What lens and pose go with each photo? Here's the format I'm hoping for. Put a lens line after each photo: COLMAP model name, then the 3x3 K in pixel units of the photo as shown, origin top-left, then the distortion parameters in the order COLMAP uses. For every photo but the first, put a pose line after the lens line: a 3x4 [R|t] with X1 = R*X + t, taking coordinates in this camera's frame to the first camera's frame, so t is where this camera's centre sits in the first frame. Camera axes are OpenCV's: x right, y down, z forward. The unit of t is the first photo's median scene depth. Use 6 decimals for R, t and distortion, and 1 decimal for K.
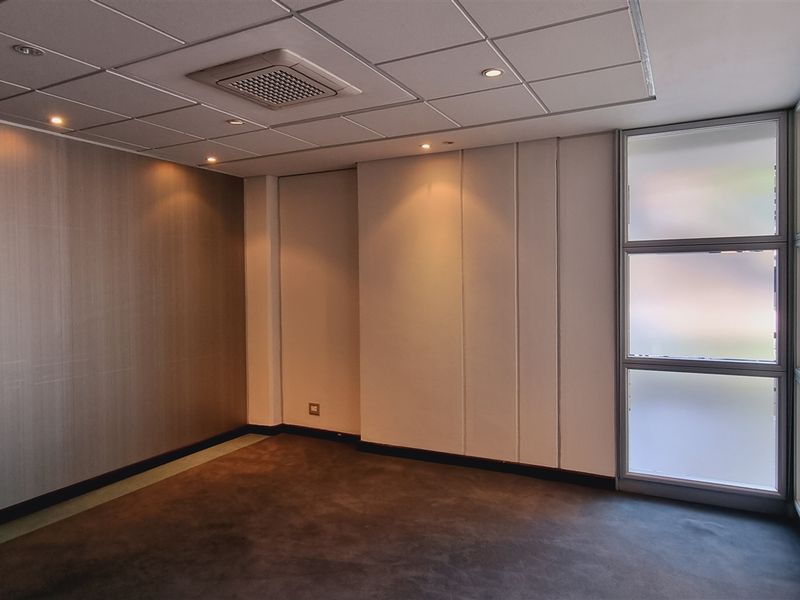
lens RADIAL K [[539.9, 0, 398.8], [0, 539.9, 301.1], [0, 0, 1]] dist [-0.002658, 0.000037]
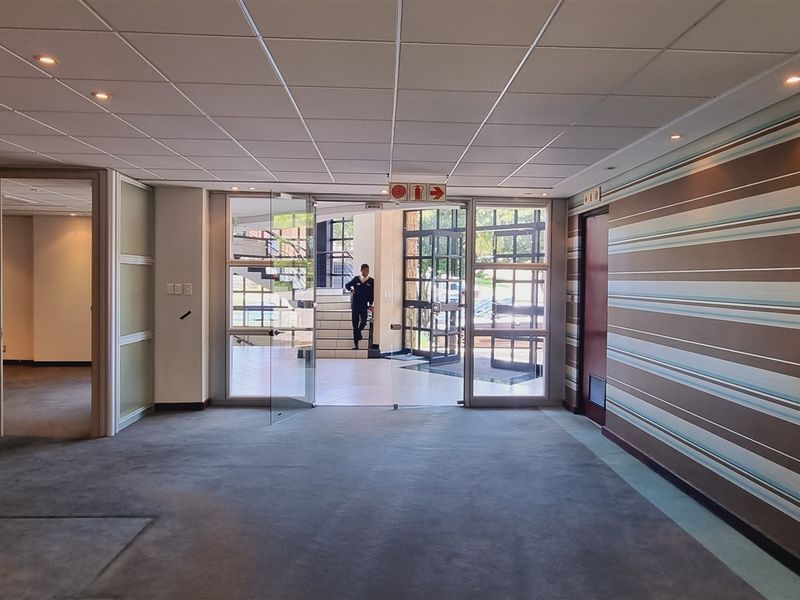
lens RADIAL K [[539.9, 0, 399.2], [0, 539.9, 296.7], [0, 0, 1]] dist [-0.002658, 0.000037]
pose [[0.874500, 0.008986, 0.484942, 0.128012], [-0.011663, 0.999929, 0.002503, 0.011118], [-0.484885, -0.007845, 0.874543, -1.242612]]
